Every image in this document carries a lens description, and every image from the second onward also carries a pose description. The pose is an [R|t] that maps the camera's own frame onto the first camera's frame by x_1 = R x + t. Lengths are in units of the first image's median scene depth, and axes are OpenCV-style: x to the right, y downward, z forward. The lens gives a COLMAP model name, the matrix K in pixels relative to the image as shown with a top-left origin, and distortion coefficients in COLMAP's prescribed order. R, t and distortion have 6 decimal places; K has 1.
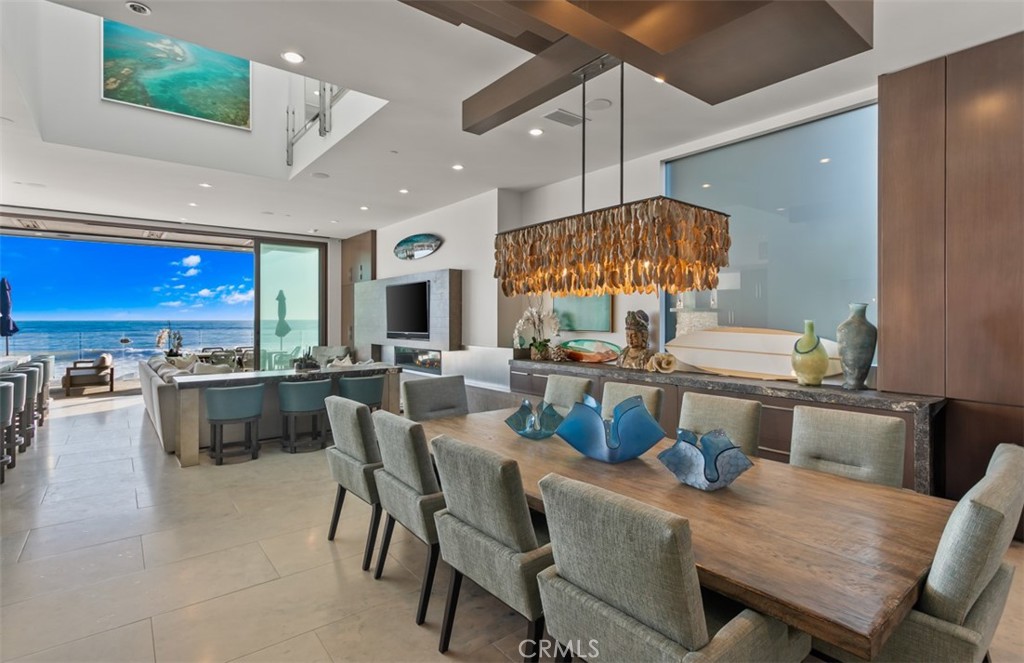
lens RADIAL K [[510.7, 0, 537.8], [0, 510.7, 318.7], [0, 0, 1]] dist [0.005700, 0.001337]
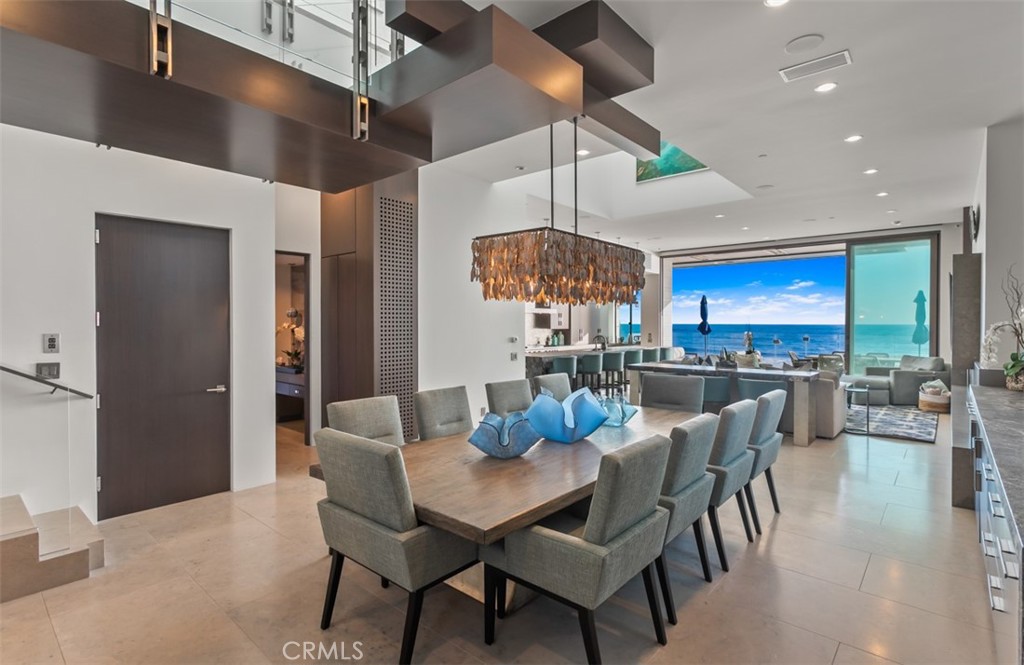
lens RADIAL K [[510.7, 0, 473.2], [0, 510.7, 330.5], [0, 0, 1]] dist [0.005700, 0.001337]
pose [[0.098182, 0.015265, -0.995051, 0.368295], [-0.000665, 0.999883, 0.015274, -0.000683], [0.995168, -0.000838, 0.098181, 0.193462]]
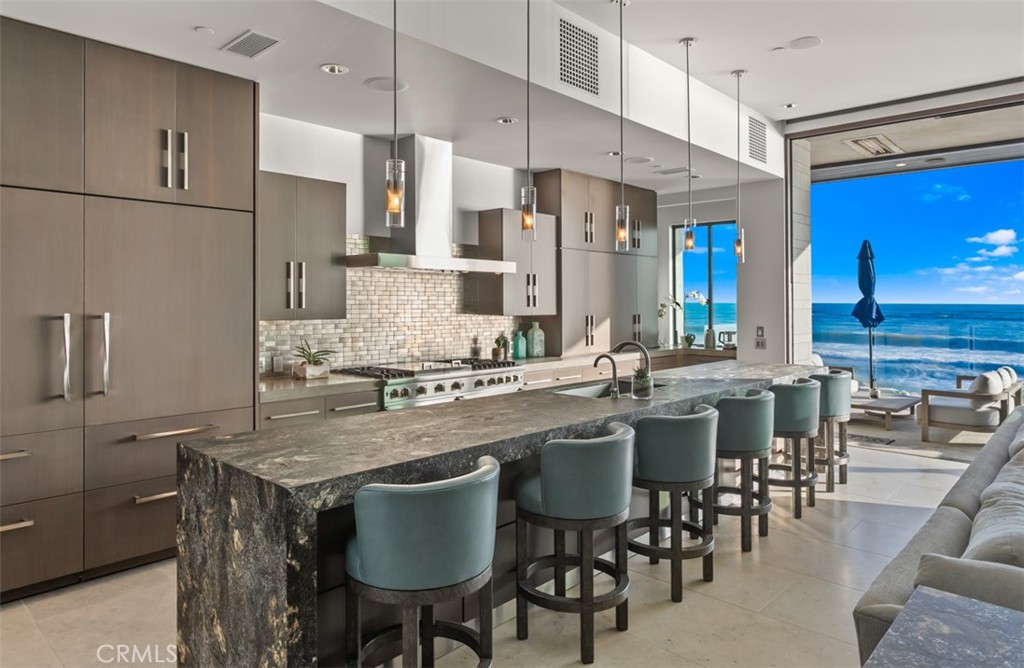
lens RADIAL K [[646.5, 0, 500.1], [0, 646.5, 288.1], [0, 0, 1]] dist [0.007085, 0.001405]
pose [[0.115852, -0.017688, -0.993109, -0.246222], [-0.003424, 0.999828, -0.018208, -0.000110], [0.993261, 0.005510, 0.115771, 0.423706]]
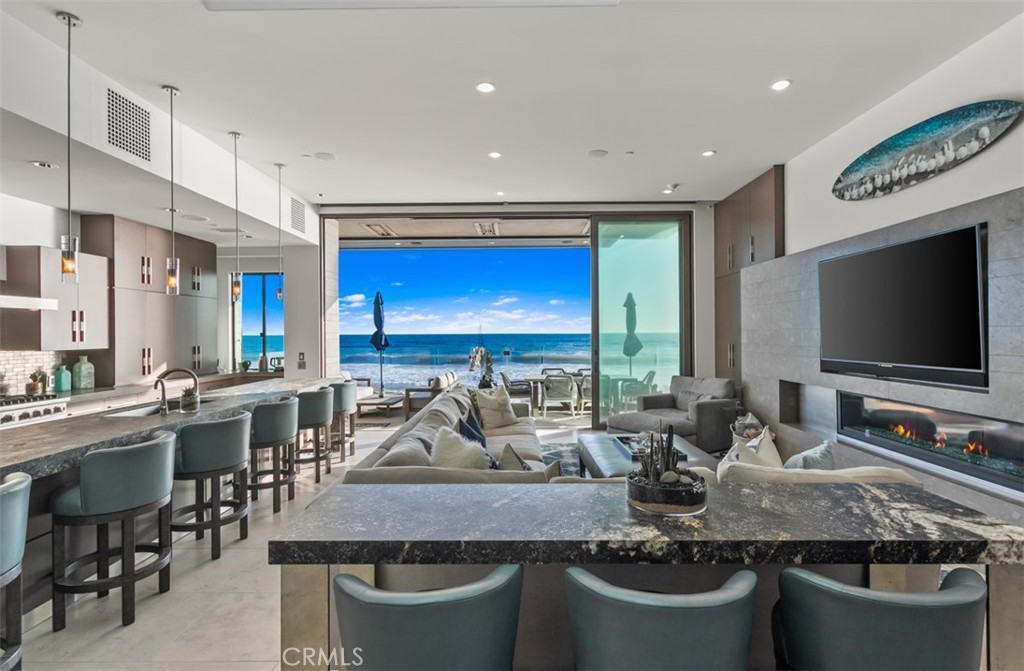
lens RADIAL K [[510.7, 0, 517.4], [0, 510.7, 325.7], [0, 0, 1]] dist [0.005700, 0.001337]
pose [[0.760941, -0.012240, -0.648705, -0.185104], [0.005969, 0.999912, -0.011865, -0.000820], [0.648793, 0.005156, 0.760947, 0.418774]]
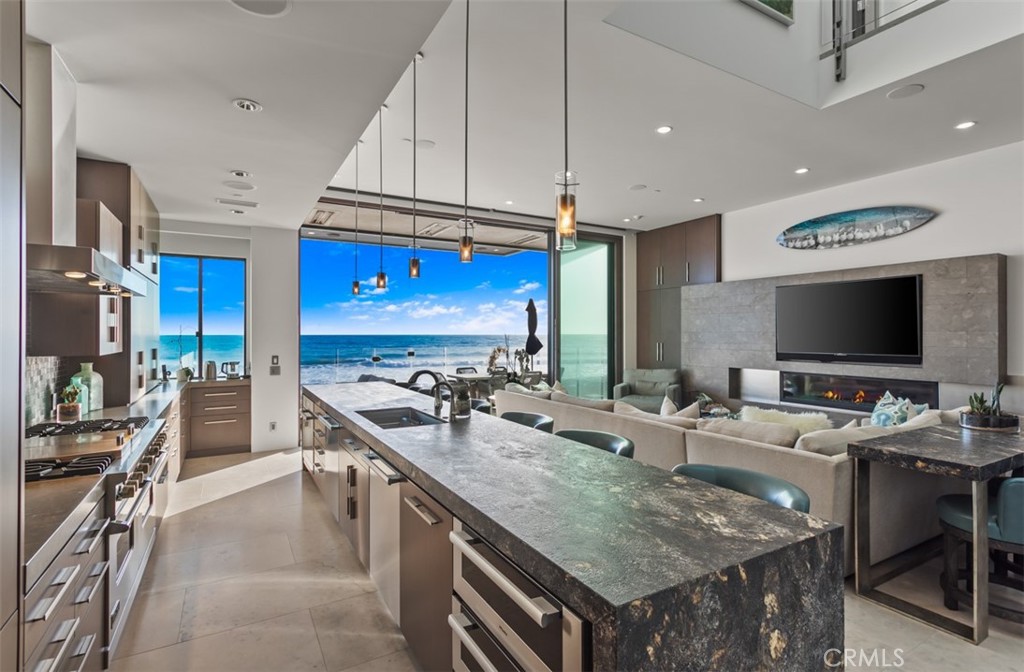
lens RADIAL K [[506.3, 0, 510.0], [0, 506.3, 334.5], [0, 0, 1]] dist [0.003884, -0.000162]
pose [[0.987228, 0.000459, -0.159311, -0.505312], [-0.000104, 0.999997, 0.002235, 0.000229], [0.159311, -0.002189, 0.987226, 0.224296]]
